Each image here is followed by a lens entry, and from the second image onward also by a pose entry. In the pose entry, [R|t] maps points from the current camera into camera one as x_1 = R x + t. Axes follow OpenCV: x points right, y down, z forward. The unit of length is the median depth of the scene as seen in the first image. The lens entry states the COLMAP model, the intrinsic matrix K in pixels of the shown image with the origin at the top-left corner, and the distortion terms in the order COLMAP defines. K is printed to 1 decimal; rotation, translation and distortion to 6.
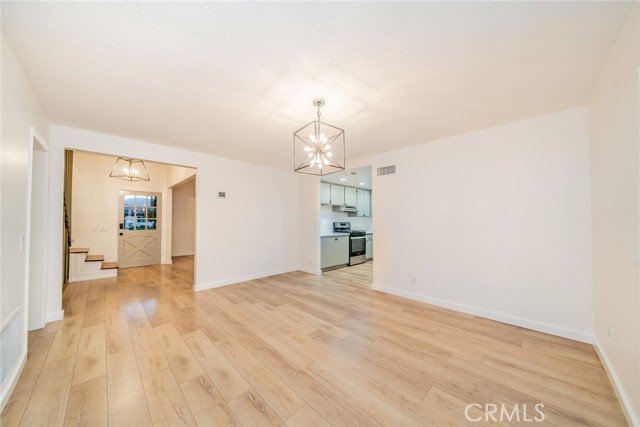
lens RADIAL K [[217.4, 0, 320.0], [0, 217.4, 215.3], [0, 0, 1]] dist [-0.001001, -0.000313]
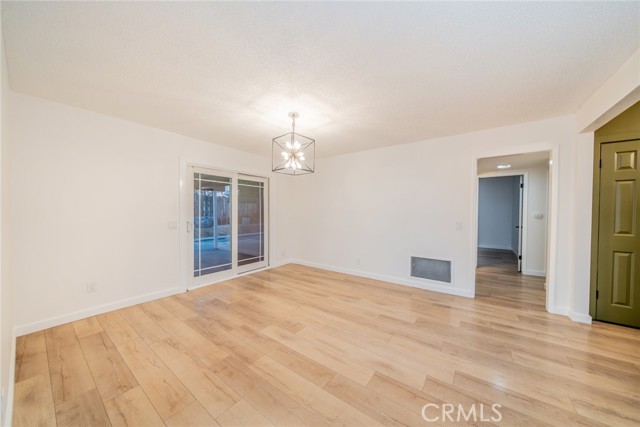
lens RADIAL K [[217.4, 0, 320.0], [0, 217.4, 215.3], [0, 0, 1]] dist [-0.001001, -0.000313]
pose [[-0.989433, -0.000245, -0.144990, 0.021165], [0.000513, 0.999986, -0.005189, 0.038180], [0.144989, -0.005208, -0.989420, 1.978626]]
